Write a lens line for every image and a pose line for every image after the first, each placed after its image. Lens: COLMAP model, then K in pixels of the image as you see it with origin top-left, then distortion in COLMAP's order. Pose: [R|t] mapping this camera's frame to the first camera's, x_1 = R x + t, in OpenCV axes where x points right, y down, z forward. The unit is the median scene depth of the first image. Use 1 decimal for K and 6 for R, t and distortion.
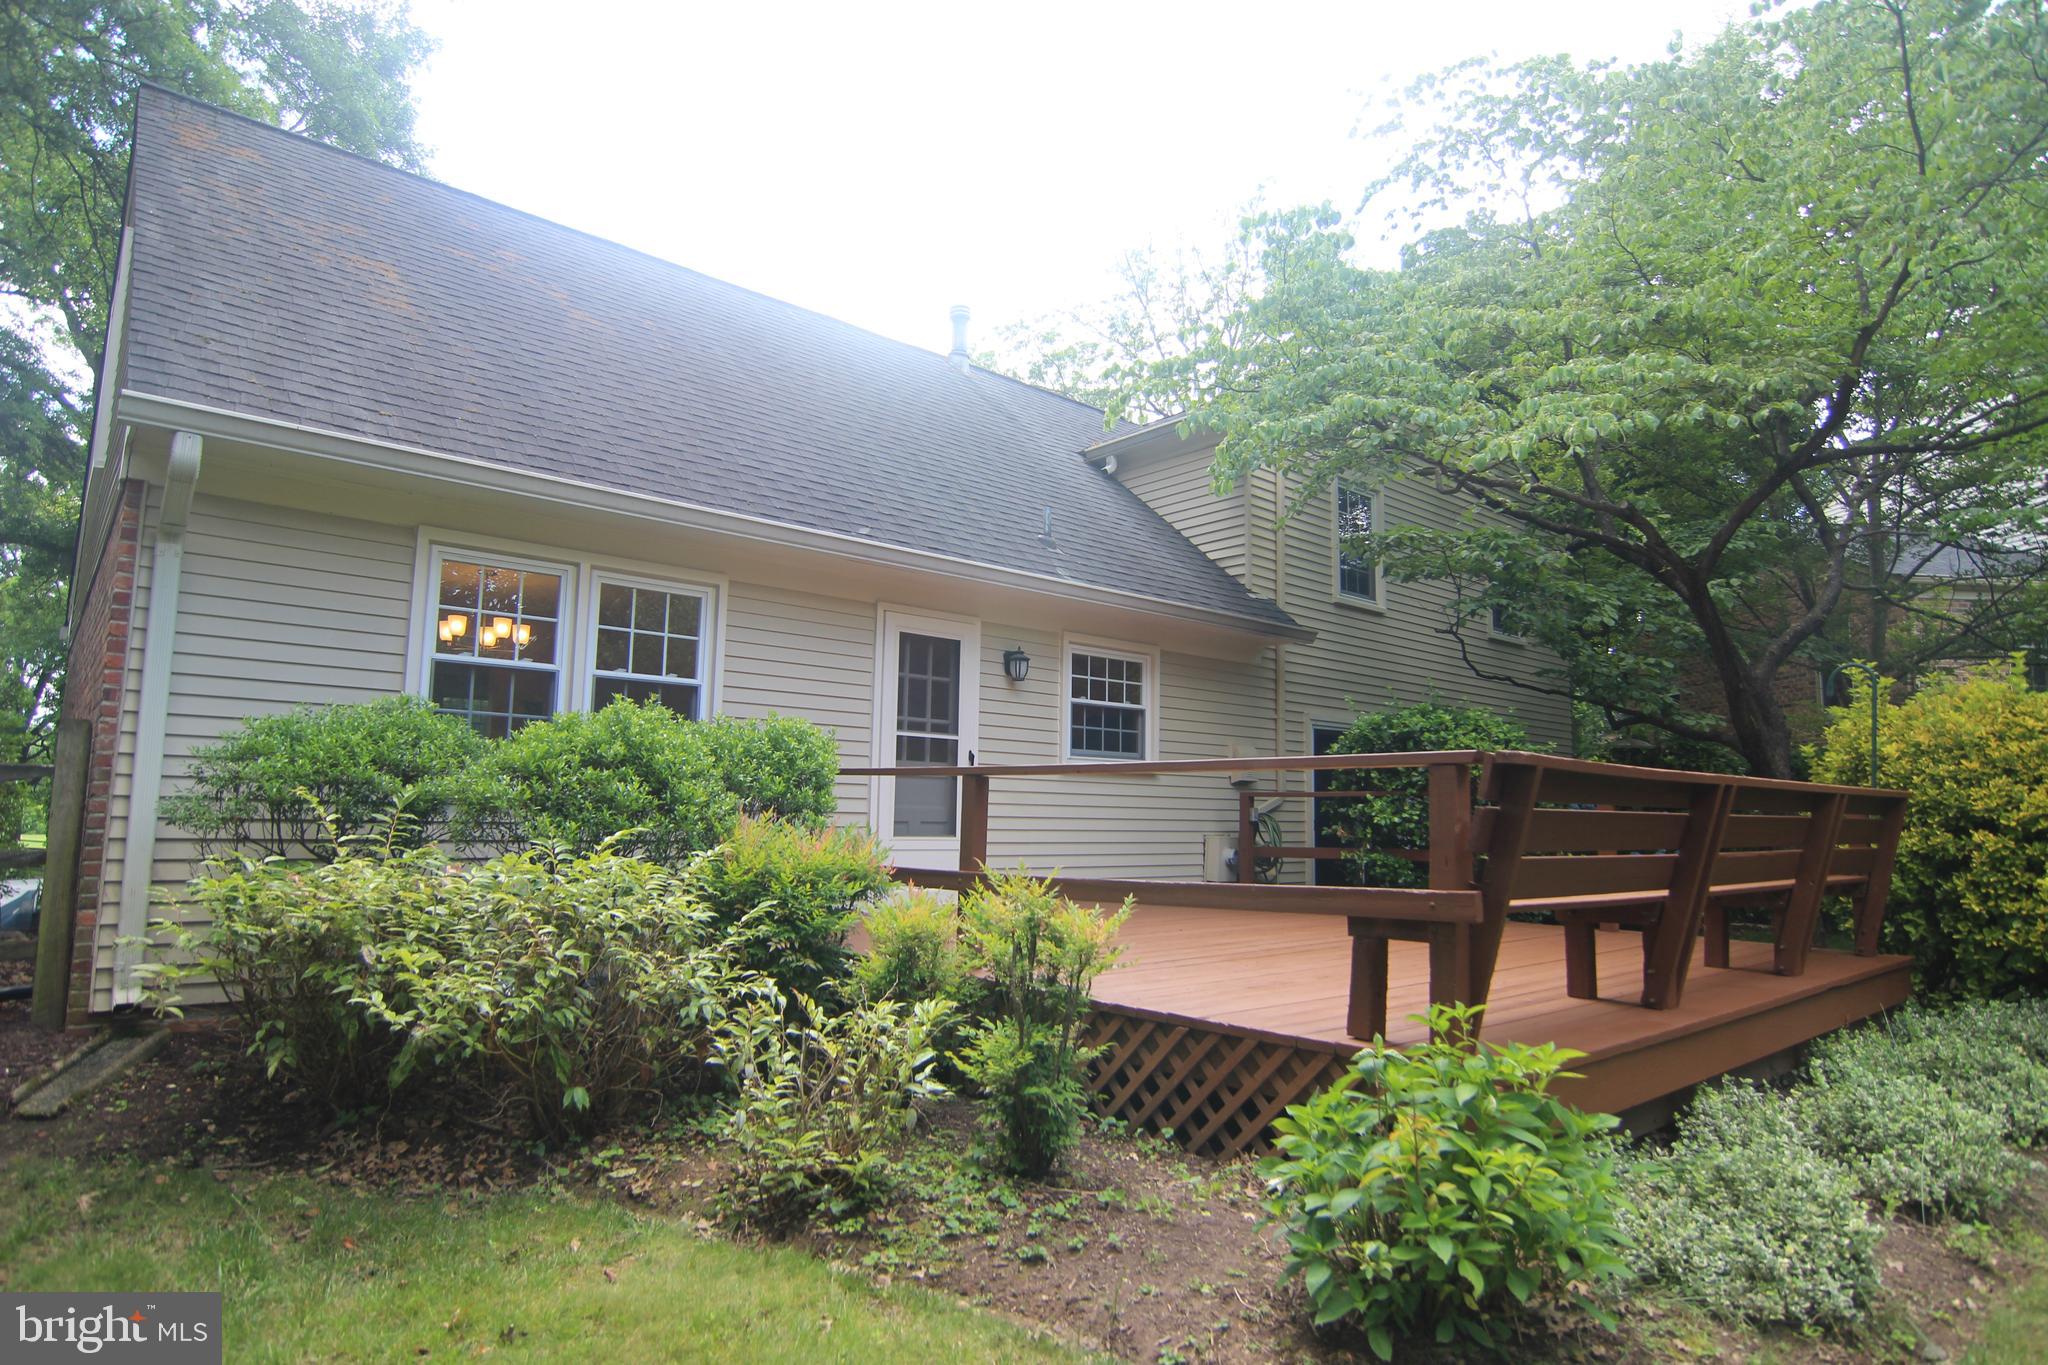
lens RADIAL K [[1152.2, 0, 1024.0], [0, 1152.2, 682.5], [0, 0, 1]] dist [-0.004086, -0.012920]
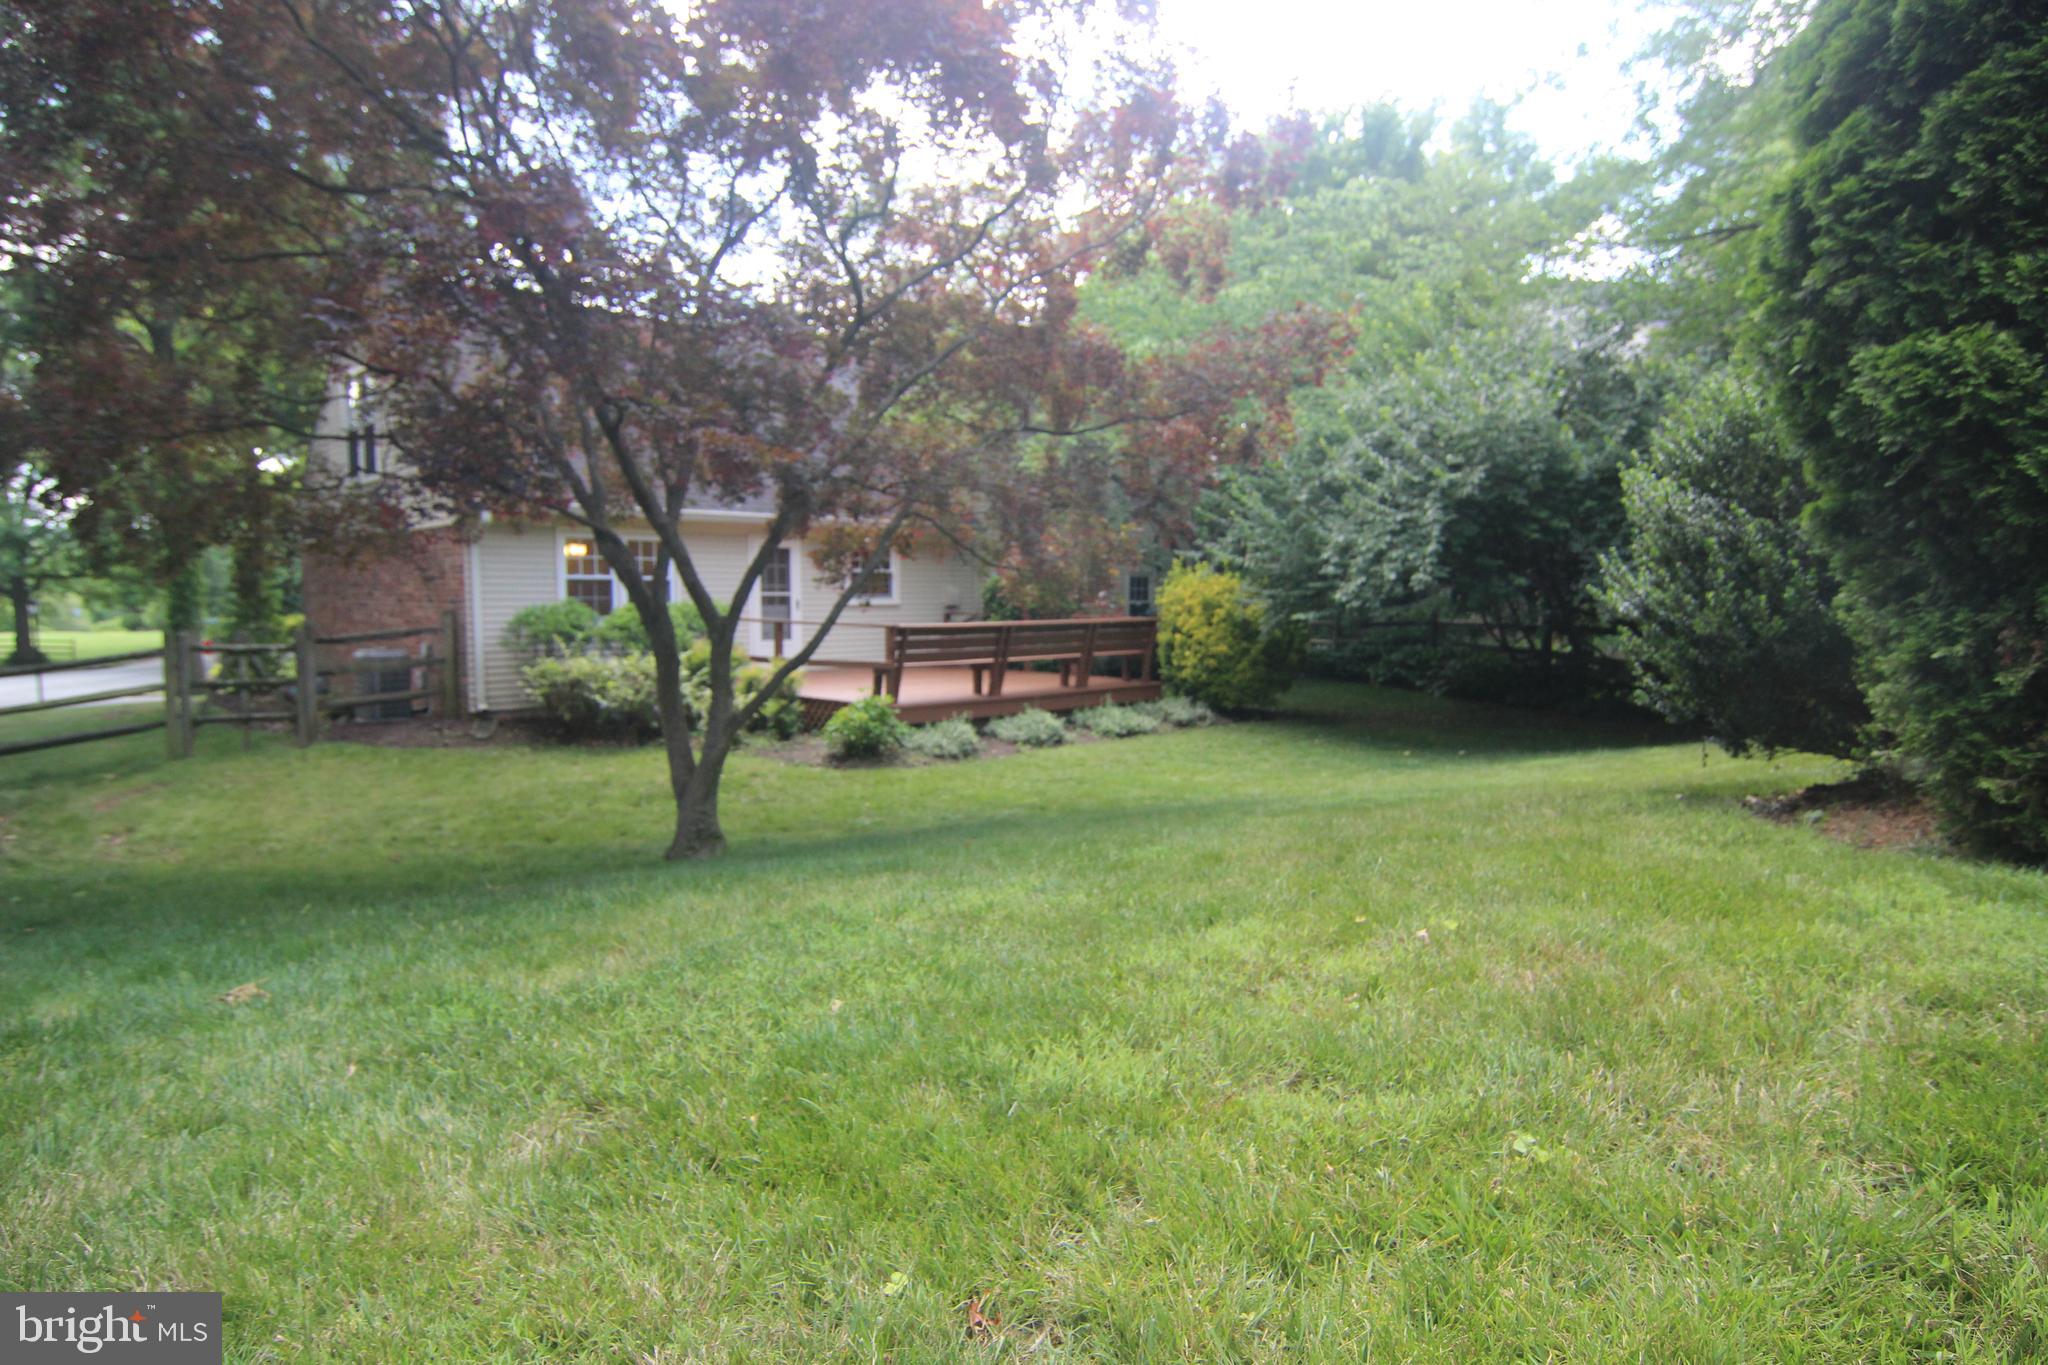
lens RADIAL K [[1152.2, 0, 1024.0], [0, 1152.2, 682.5], [0, 0, 1]] dist [-0.004086, -0.012920]
pose [[0.998261, -0.023101, 0.054237, 0.254504], [0.012230, 0.981160, 0.192810, -0.198427], [-0.057670, -0.191811, 0.979736, -1.150794]]
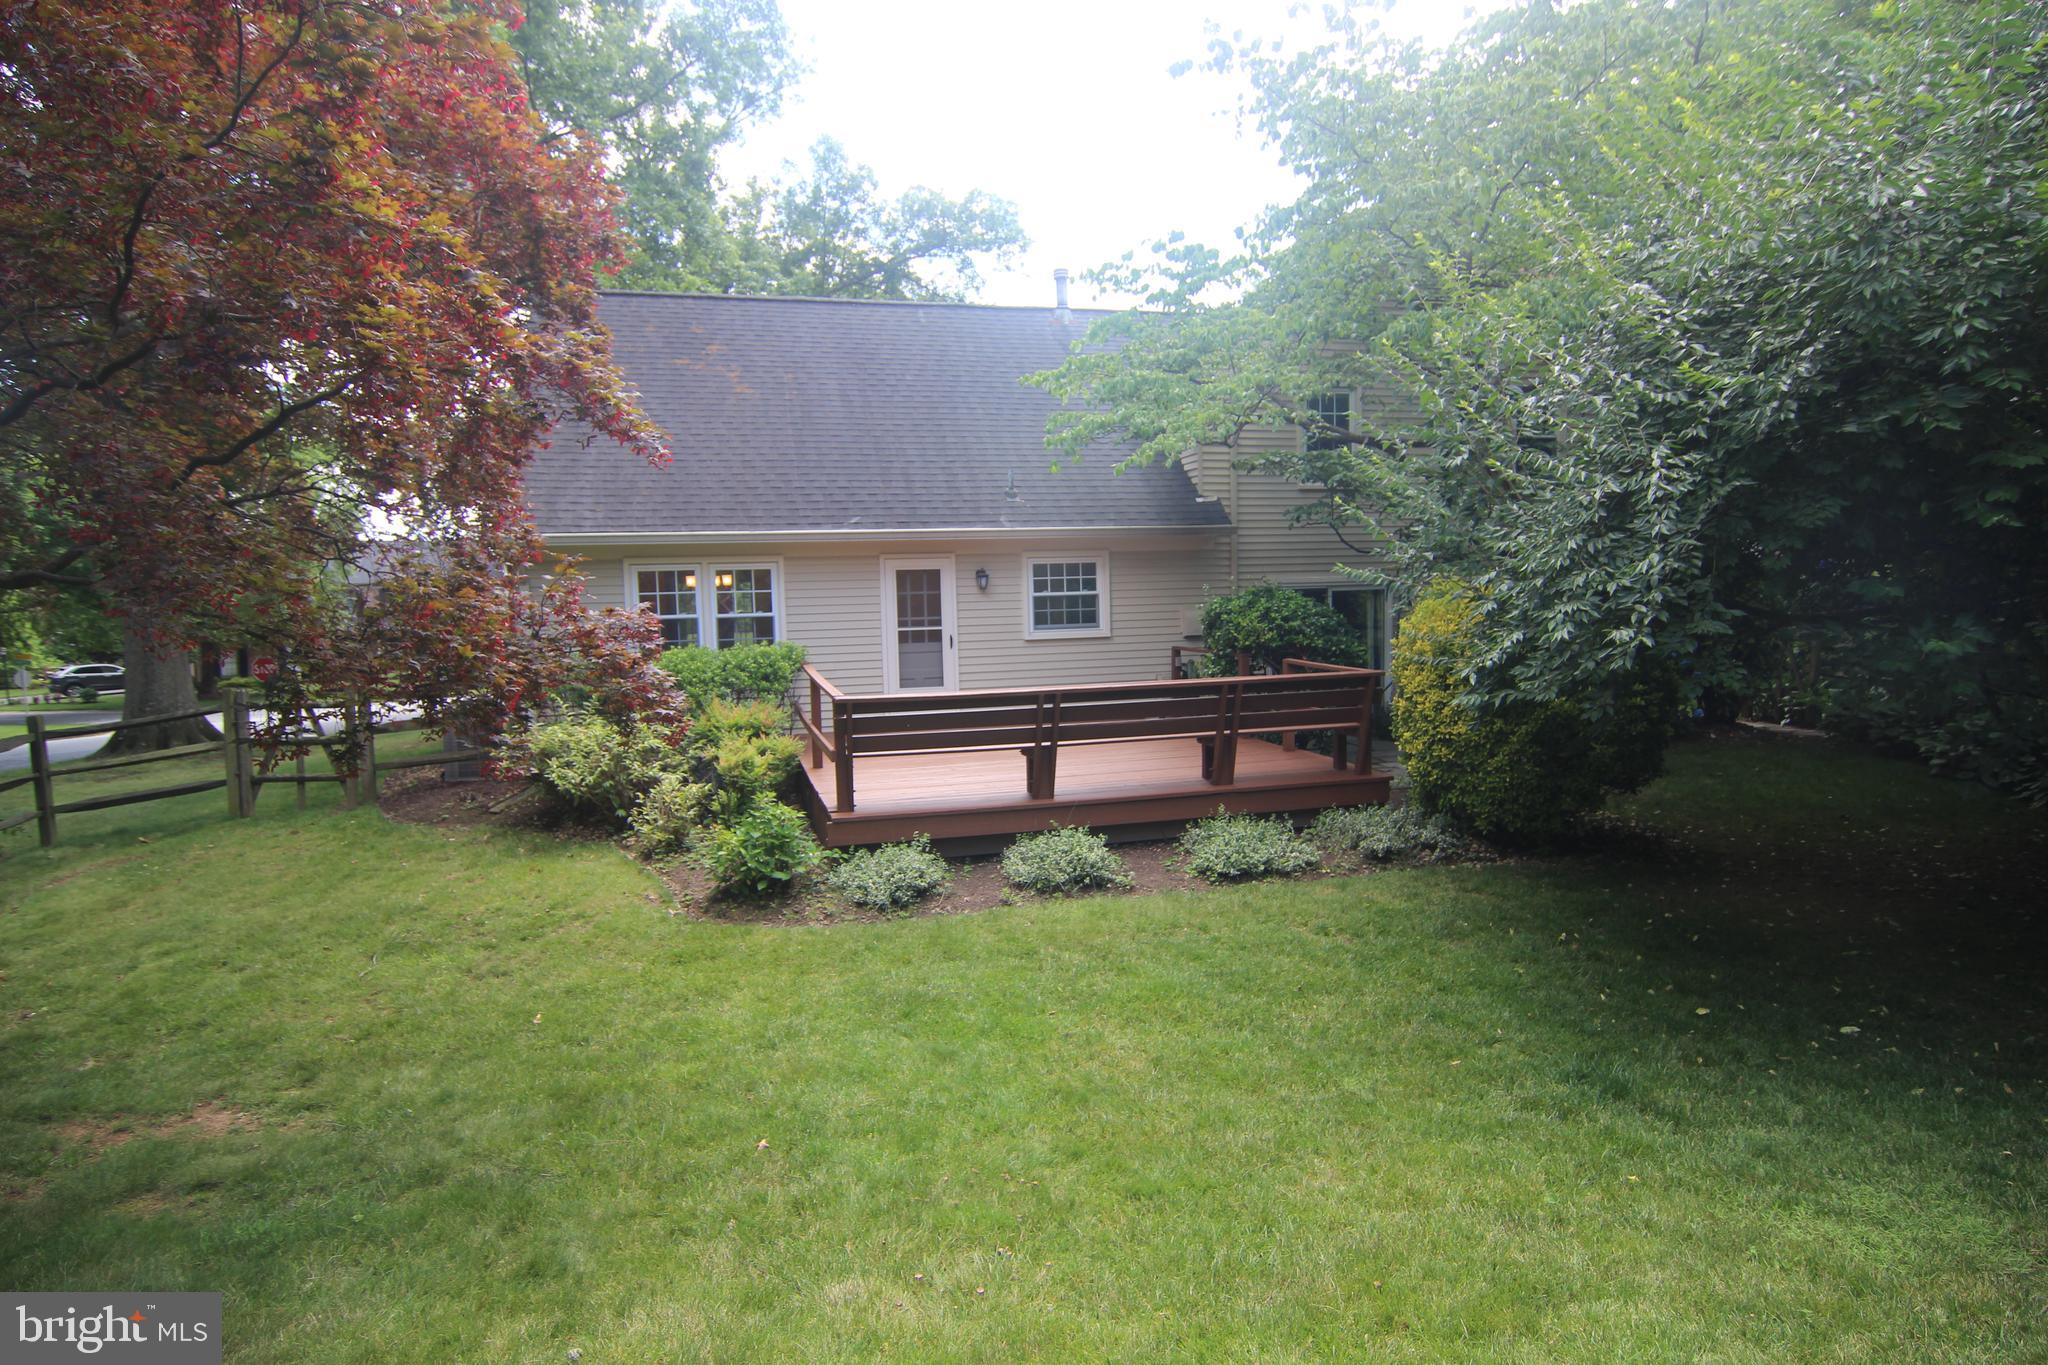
lens RADIAL K [[1152.2, 0, 1024.0], [0, 1152.2, 682.5], [0, 0, 1]] dist [-0.004086, -0.012920]
pose [[0.896462, -0.006767, -0.443068, 0.786659], [0.093751, 0.980146, 0.174716, -0.155098], [0.433089, -0.198164, 0.879298, -0.432789]]
